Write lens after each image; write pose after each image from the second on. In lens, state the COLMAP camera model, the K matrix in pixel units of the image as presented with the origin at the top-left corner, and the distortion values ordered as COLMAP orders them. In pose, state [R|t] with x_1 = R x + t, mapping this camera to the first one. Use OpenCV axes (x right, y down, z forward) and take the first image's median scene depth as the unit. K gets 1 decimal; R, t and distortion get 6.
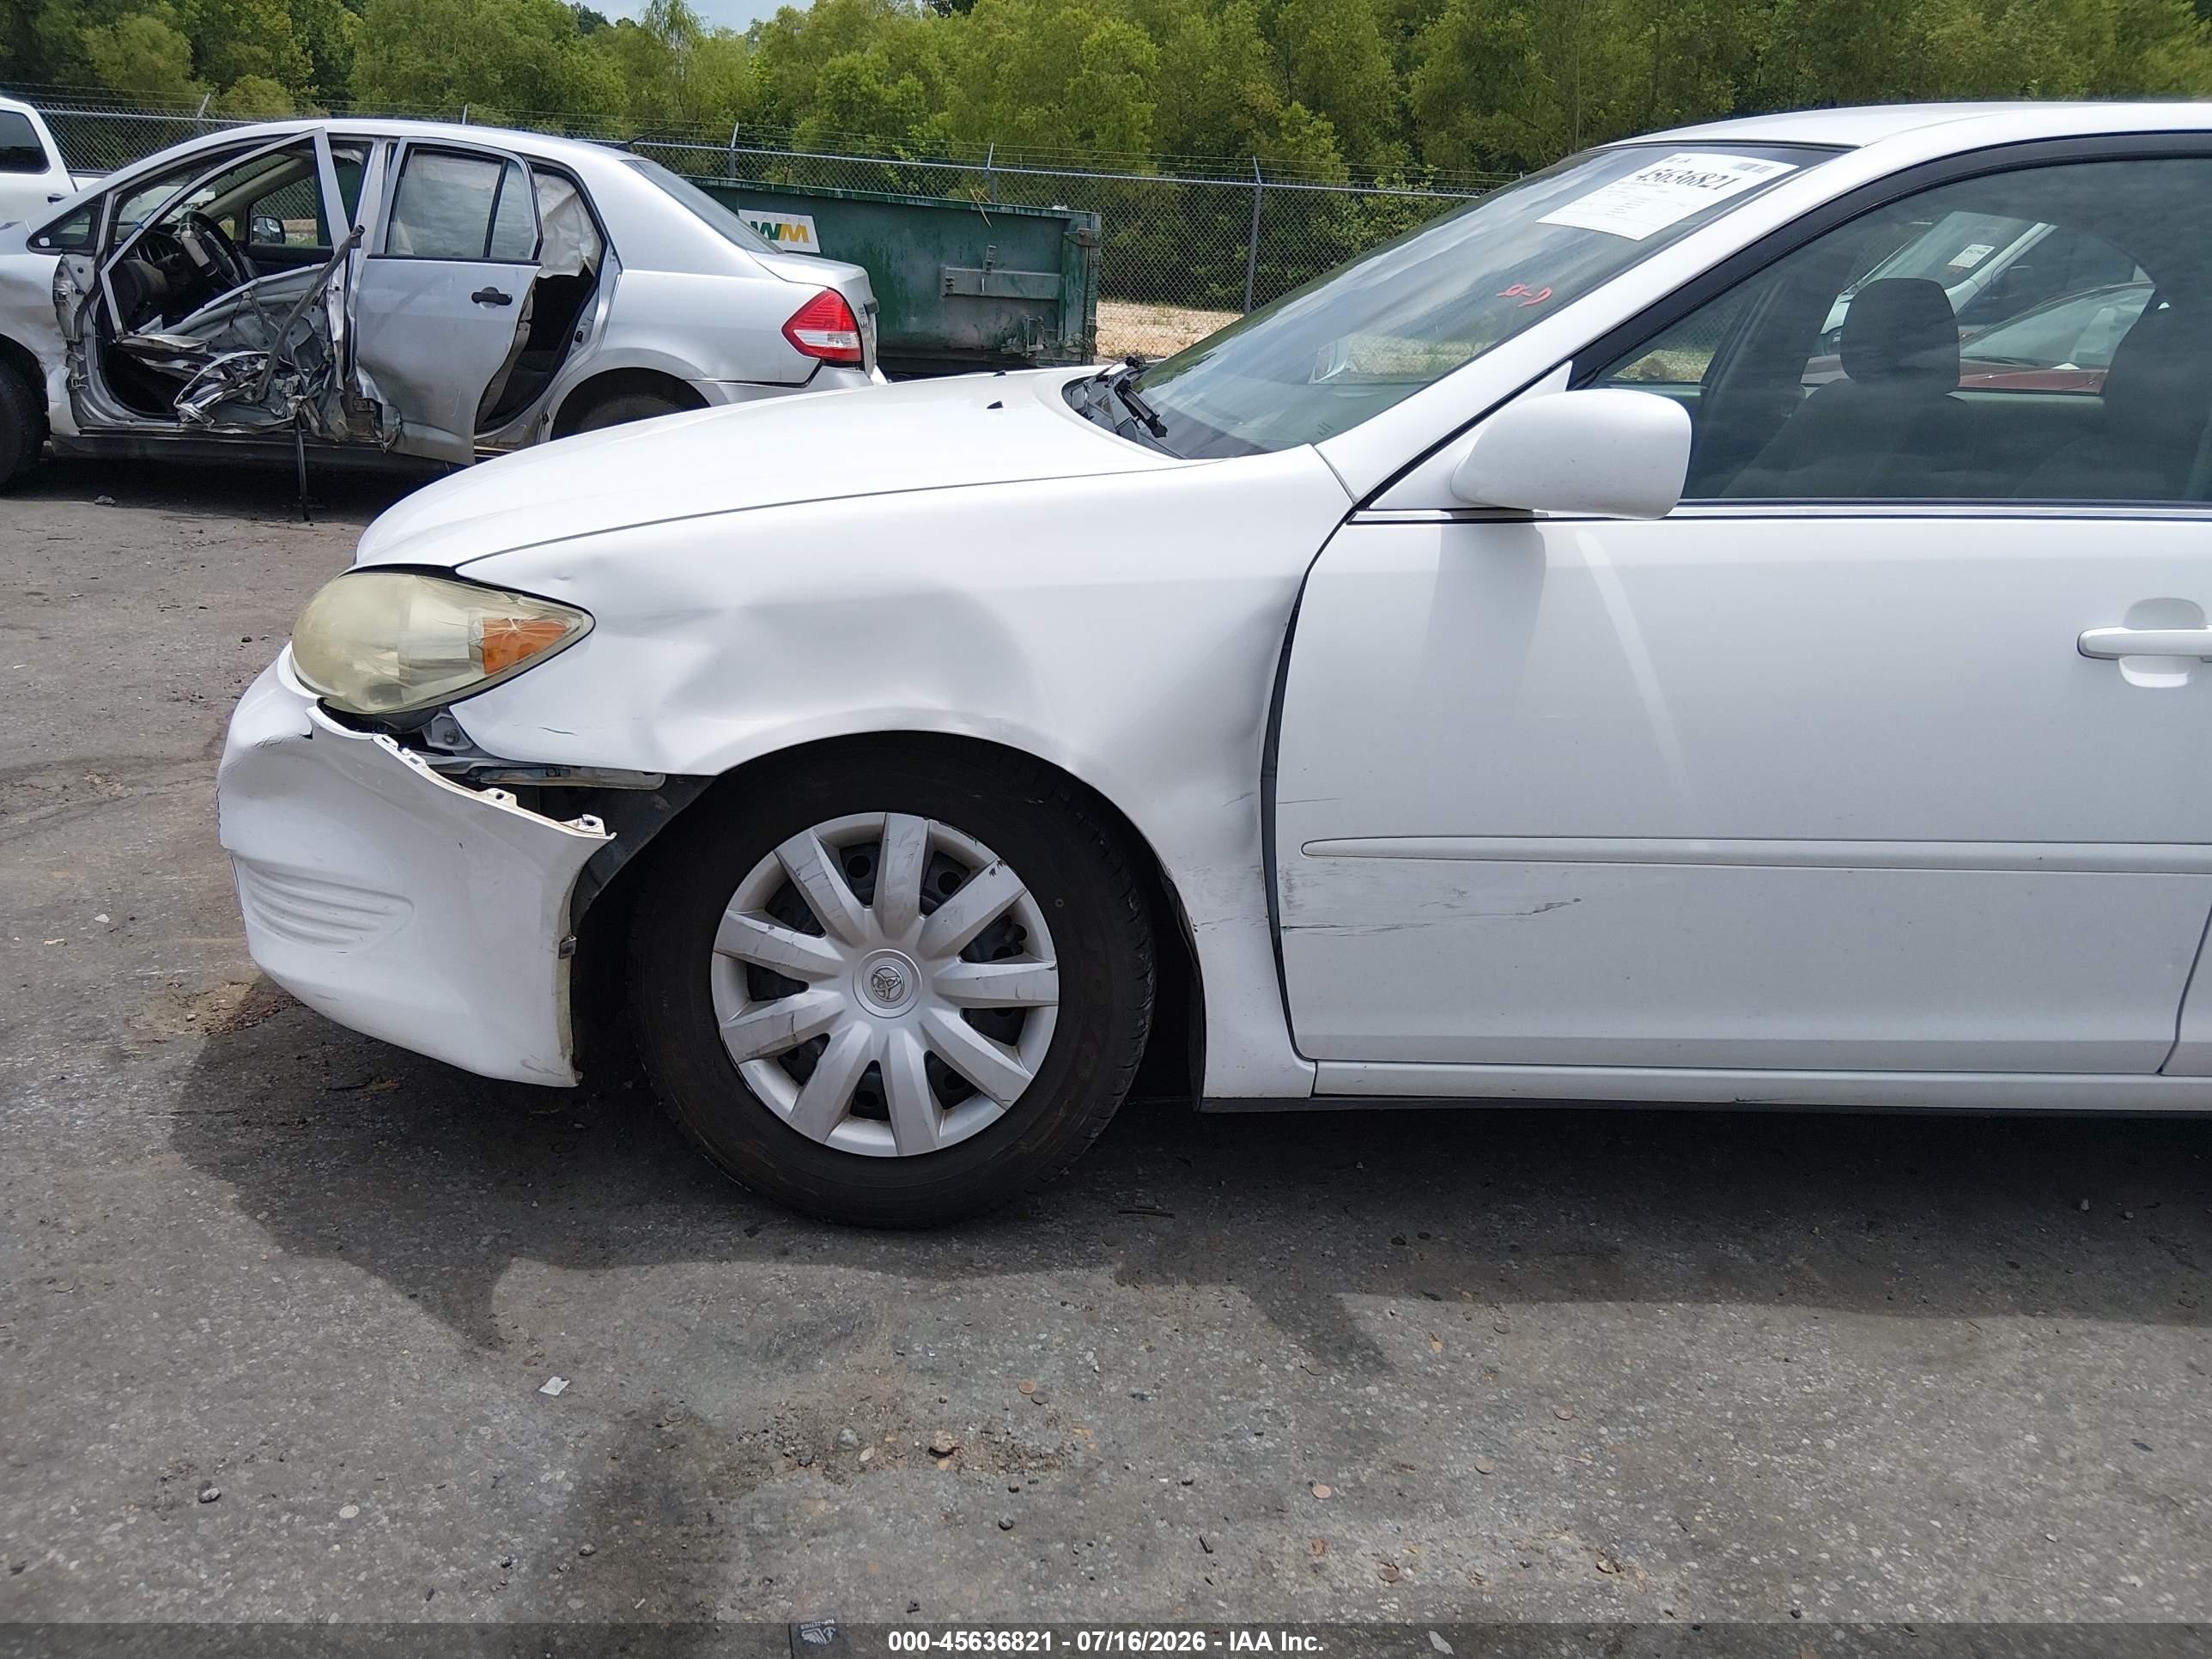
lens RADIAL K [[1693.1, 0, 1116.2], [0, 1693.1, 827.1], [0, 0, 1]] dist [0.057156, -0.101898]
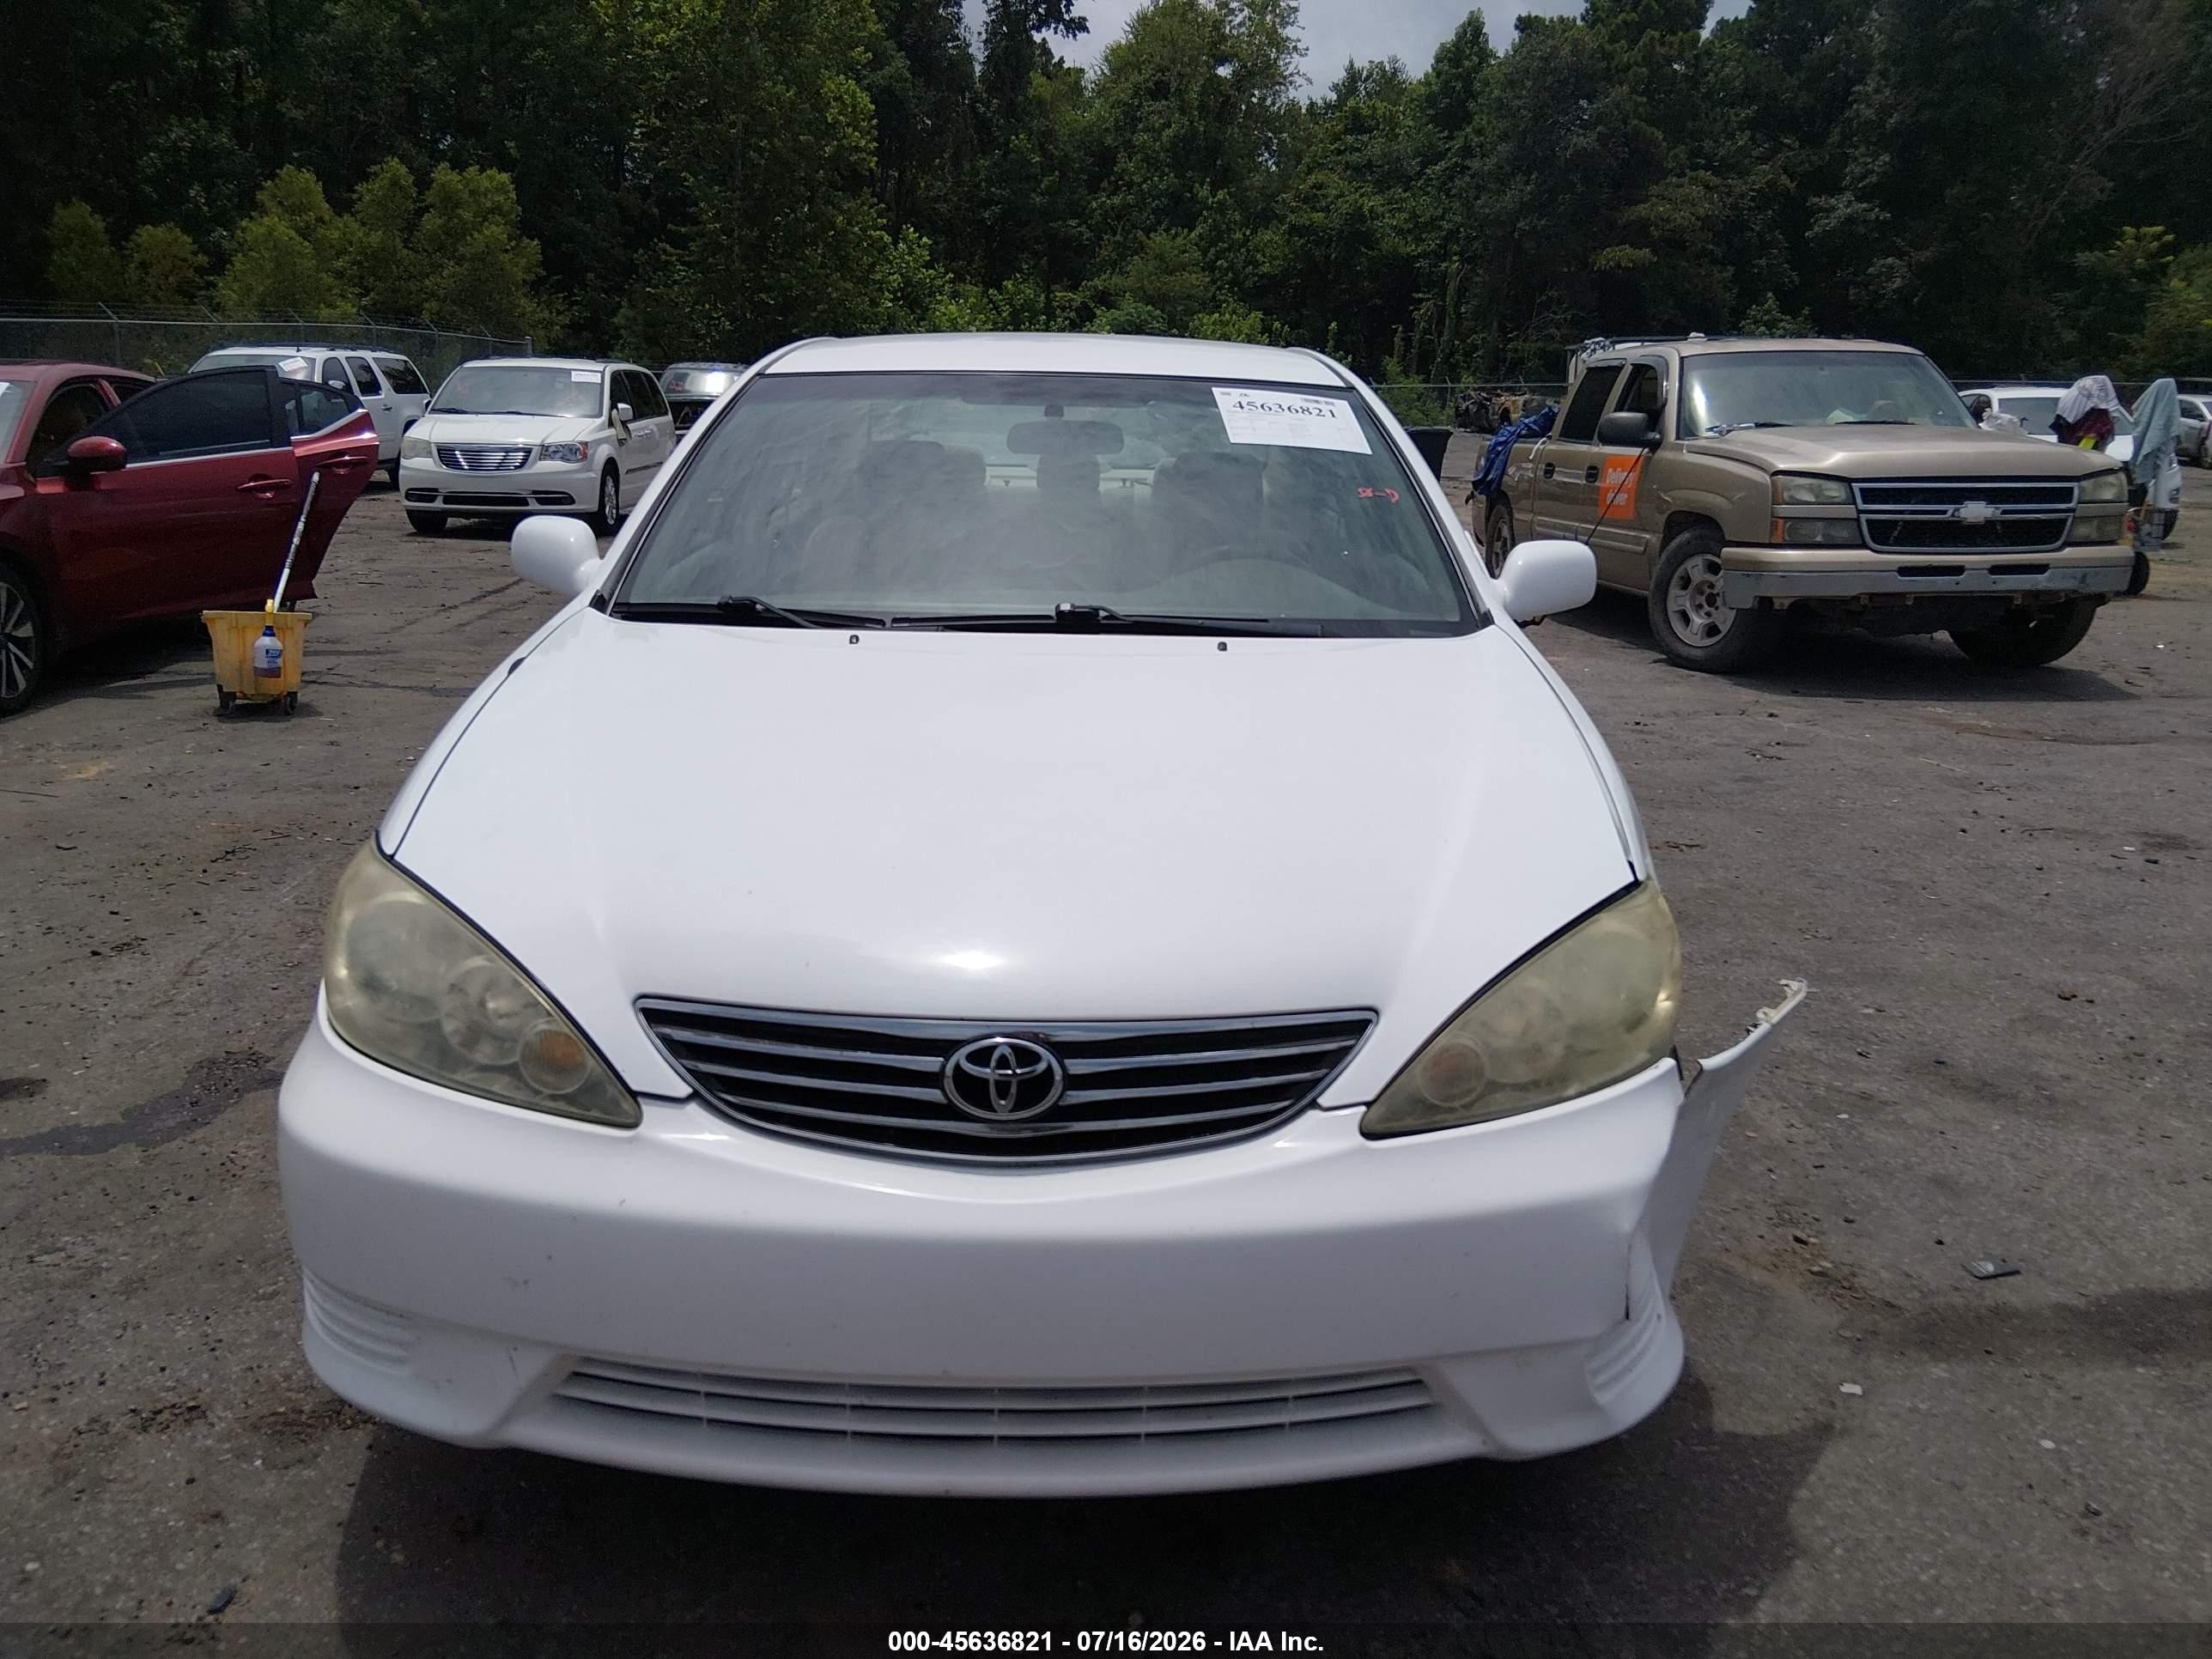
lens RADIAL K [[1693.1, 0, 1125.4], [0, 1693.1, 825.2], [0, 0, 1]] dist [0.057156, -0.101898]
pose [[0.034288, -0.306288, 0.951321, -1.289977], [0.311209, 0.907827, 0.281068, -0.534702], [-0.949723, 0.286422, 0.126447, 1.095289]]
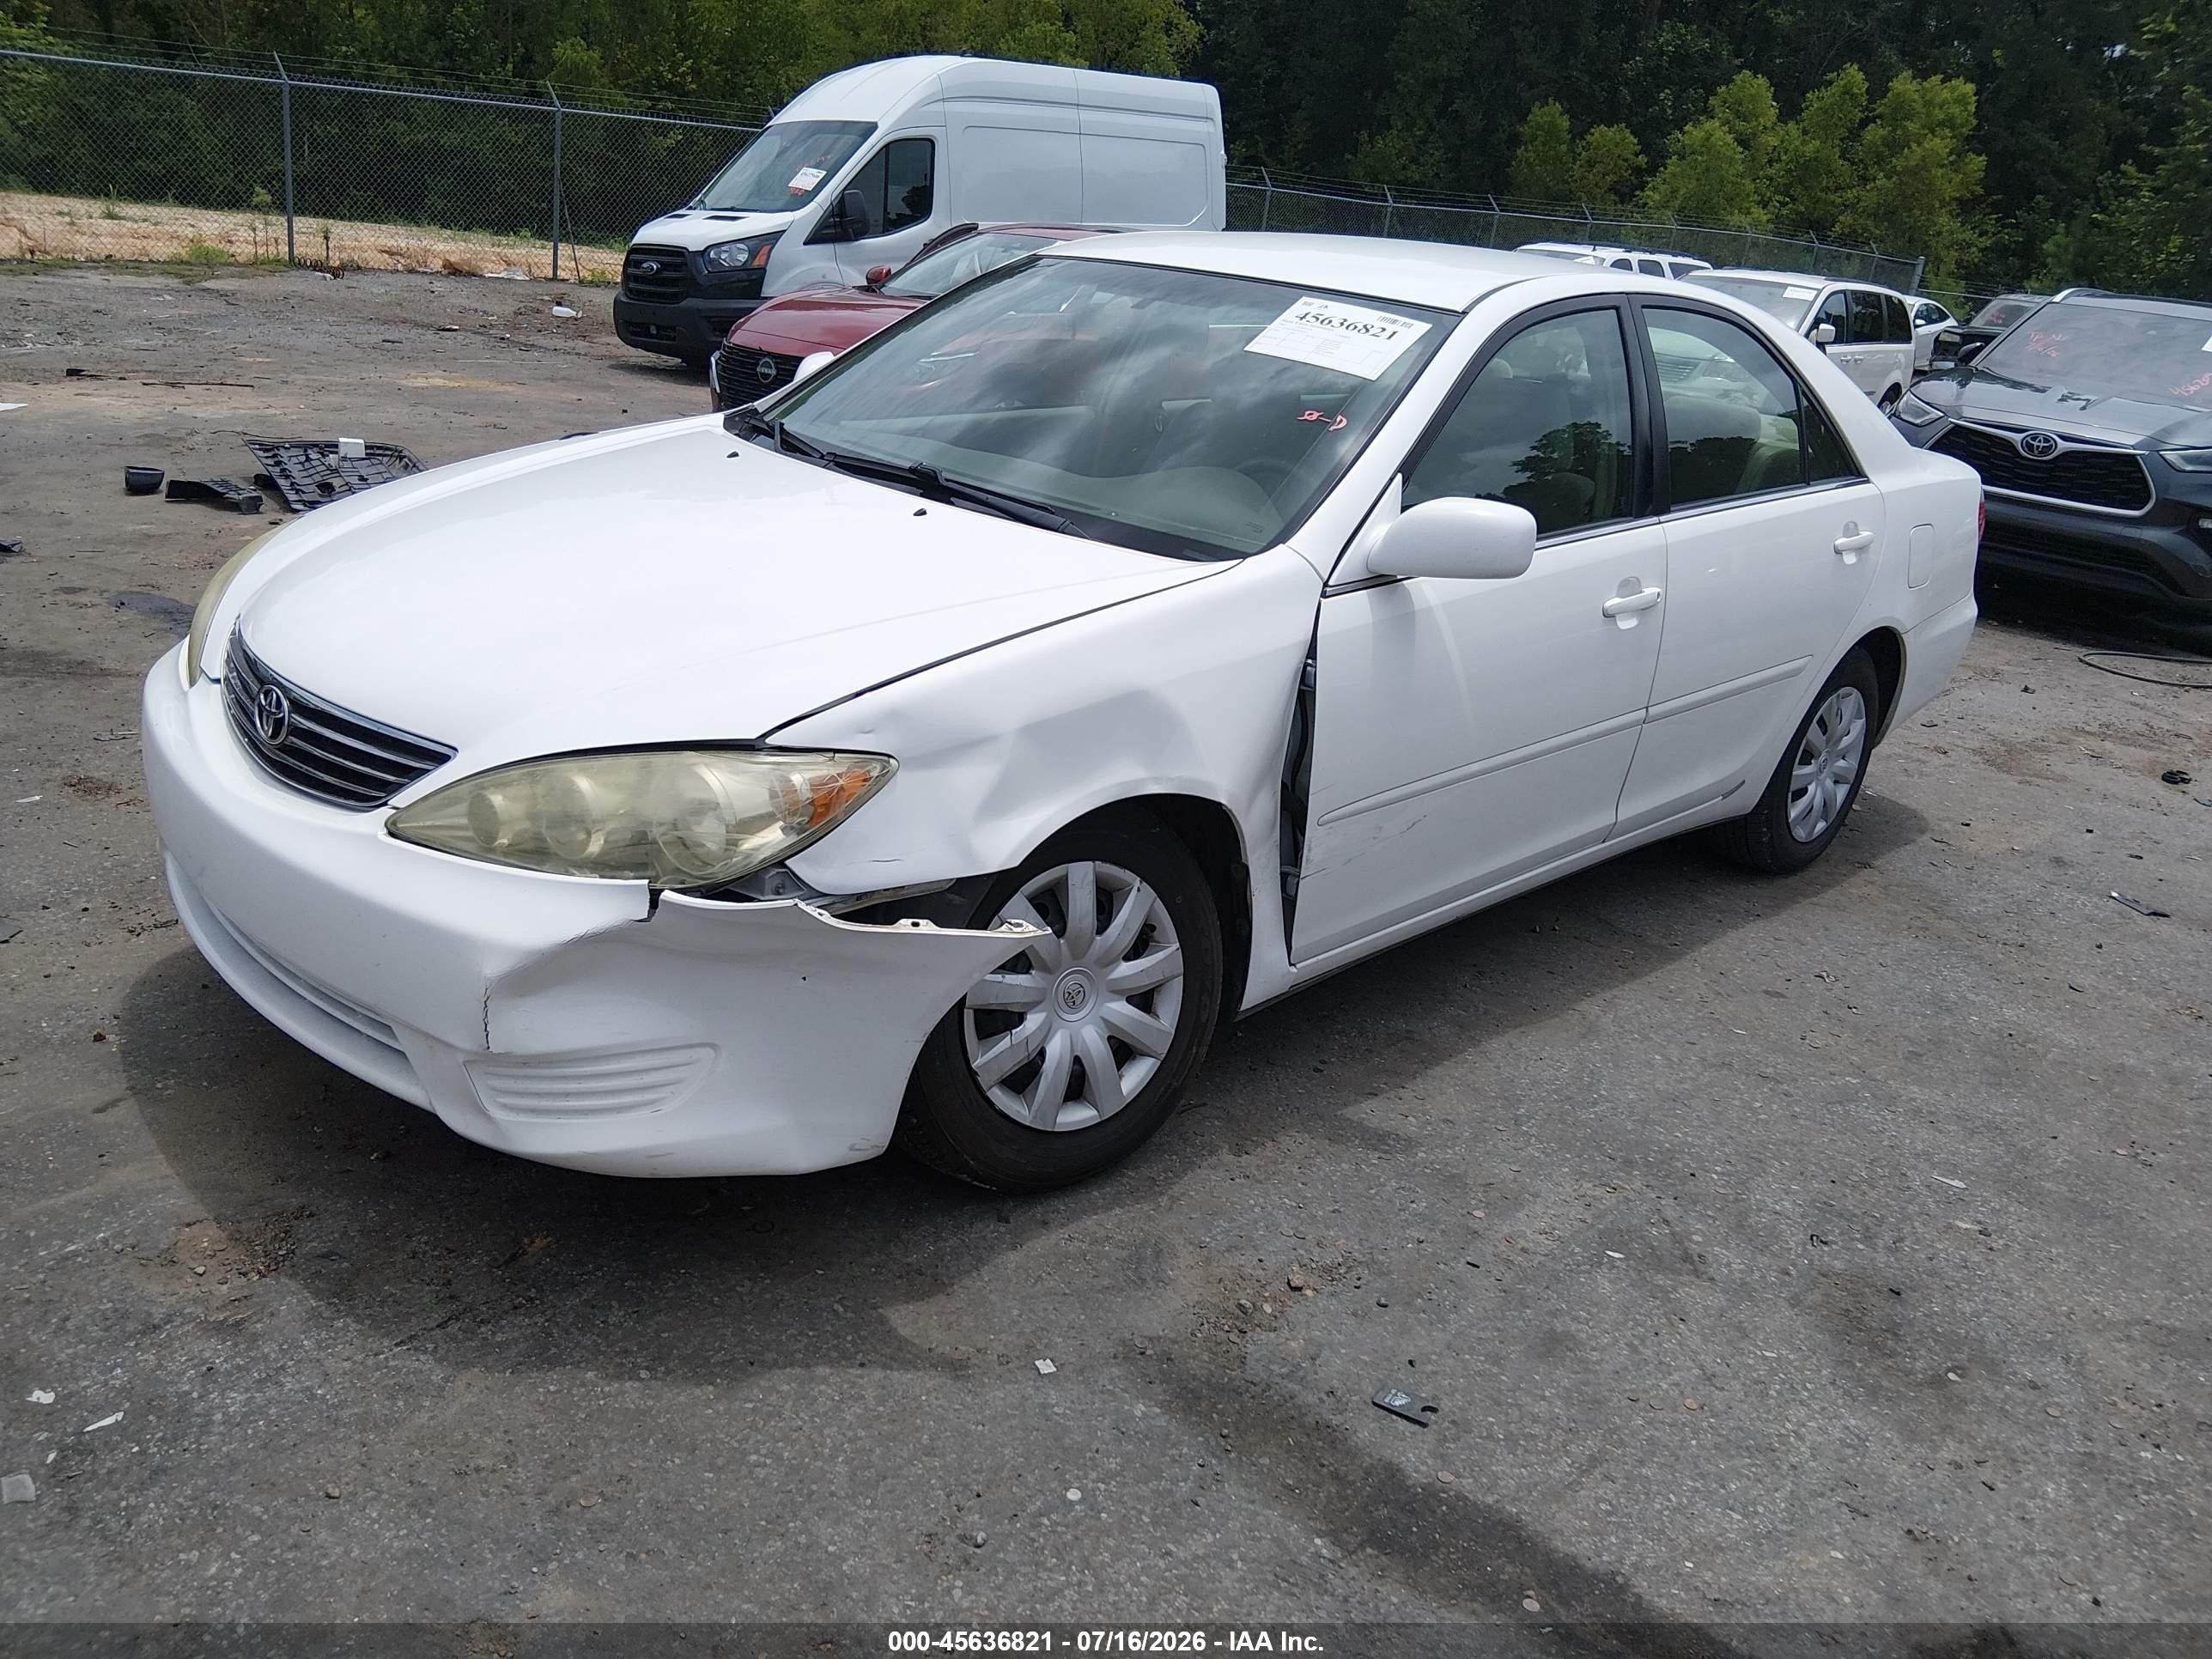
lens RADIAL K [[1693.1, 0, 1119.8], [0, 1693.1, 828.8], [0, 0, 1]] dist [0.057156, -0.101898]
pose [[0.740340, -0.217188, 0.636181, -0.884781], [0.166132, 0.976128, 0.139911, -0.200286], [-0.651380, 0.002108, 0.758748, 0.009768]]
